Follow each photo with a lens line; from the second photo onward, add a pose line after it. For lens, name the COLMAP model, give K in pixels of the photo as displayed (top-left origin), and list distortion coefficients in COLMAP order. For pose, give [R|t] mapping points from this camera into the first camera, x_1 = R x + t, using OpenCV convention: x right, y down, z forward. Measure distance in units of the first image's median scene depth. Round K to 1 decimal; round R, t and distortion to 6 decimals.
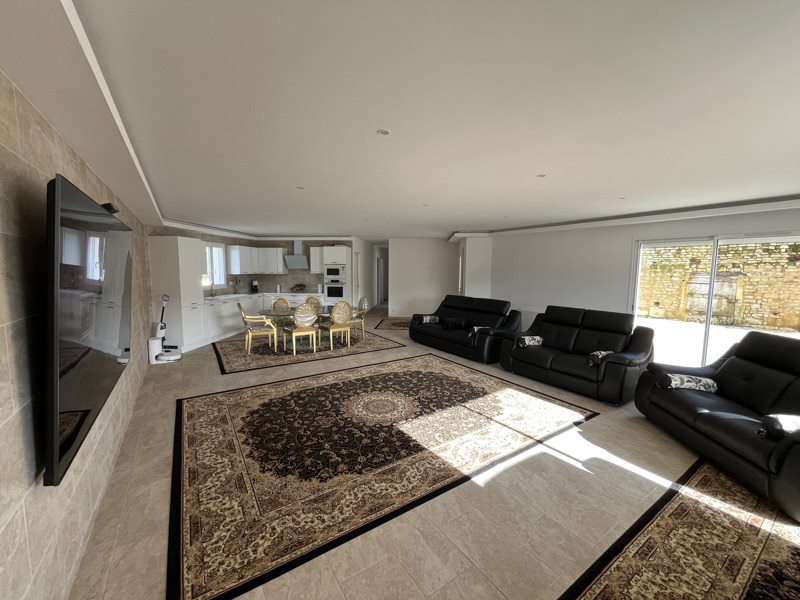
lens RADIAL K [[321.6, 0, 394.9], [0, 321.6, 301.6], [0, 0, 1]] dist [-0.001705, -0.000432]
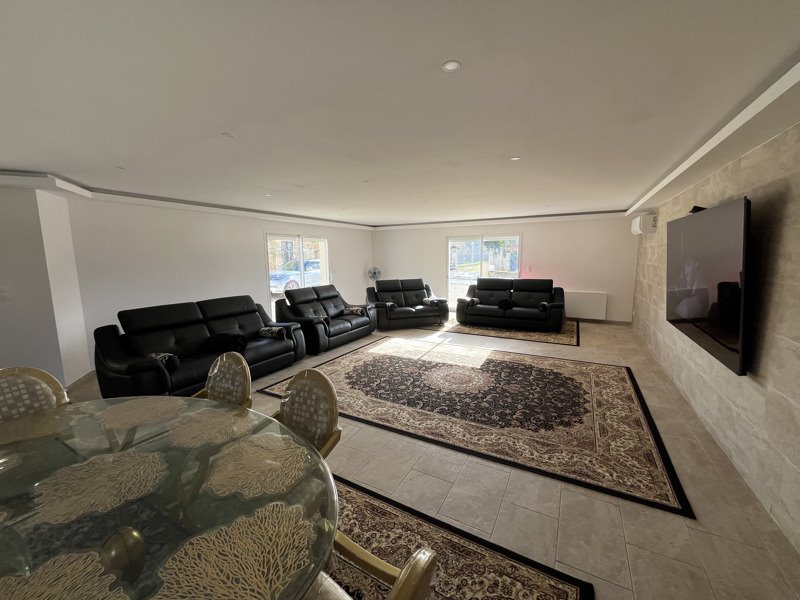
lens RADIAL K [[321.6, 0, 393.9], [0, 321.6, 297.1], [0, 0, 1]] dist [-0.001705, -0.000432]
pose [[-0.455010, -0.115644, 0.882945, -0.947173], [0.100433, 0.978541, 0.179921, -0.184053], [-0.884804, 0.170543, -0.433632, 1.719456]]
